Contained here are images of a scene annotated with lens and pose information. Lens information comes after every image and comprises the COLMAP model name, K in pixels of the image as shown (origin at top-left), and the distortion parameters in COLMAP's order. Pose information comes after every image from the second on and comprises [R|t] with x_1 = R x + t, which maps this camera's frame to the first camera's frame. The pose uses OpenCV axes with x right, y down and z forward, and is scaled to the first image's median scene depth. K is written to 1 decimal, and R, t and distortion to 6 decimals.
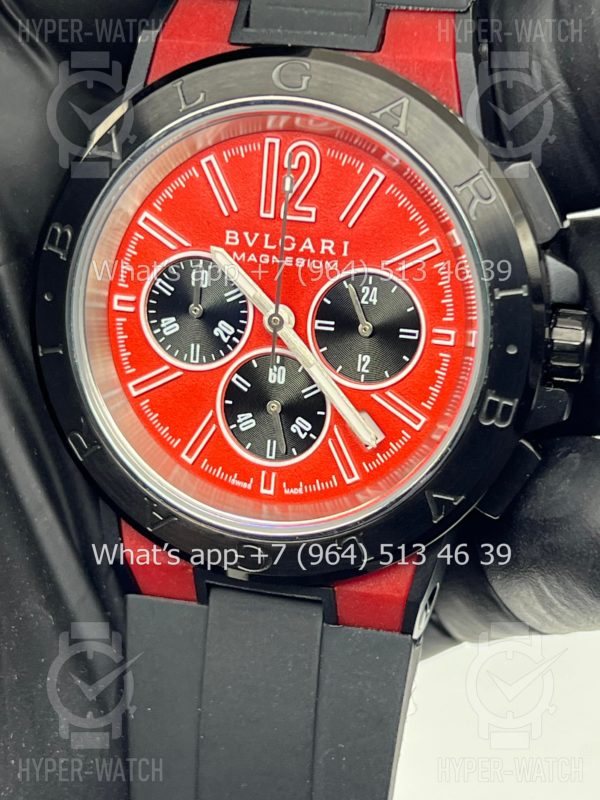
lens RADIAL K [[1894.7, 0, 300.0], [0, 1894.7, 400.0], [0, 0, 1]] dist [0.236592, -0.560412]
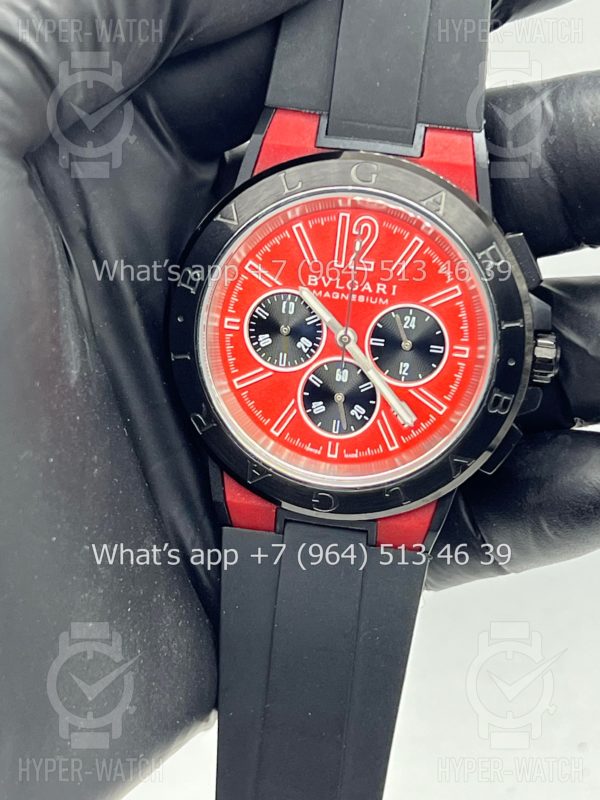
lens RADIAL K [[1894.7, 0, 300.0], [0, 1894.7, 400.0], [0, 0, 1]] dist [0.236592, -0.560412]
pose [[0.985678, -0.000017, 0.168636, -0.288689], [-0.008522, 0.998717, 0.049912, -0.066766], [-0.168420, -0.050634, 0.984414, -0.418512]]
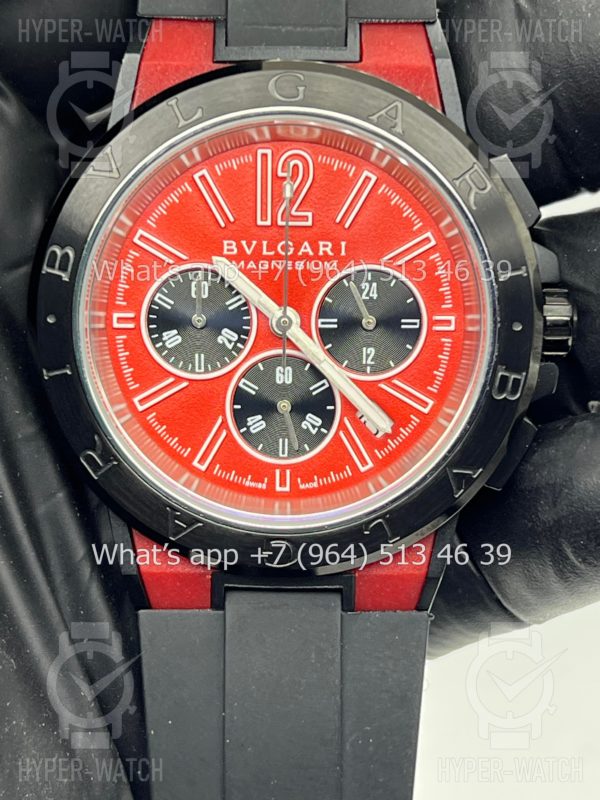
lens RADIAL K [[1894.7, 0, 300.0], [0, 1894.7, 400.0], [0, 0, 1]] dist [0.236592, -0.560412]
pose [[0.958815, -0.087632, 0.270176, -0.287858], [0.104097, 0.993446, -0.047202, 0.050569], [-0.264269, 0.073382, 0.961653, -0.002074]]
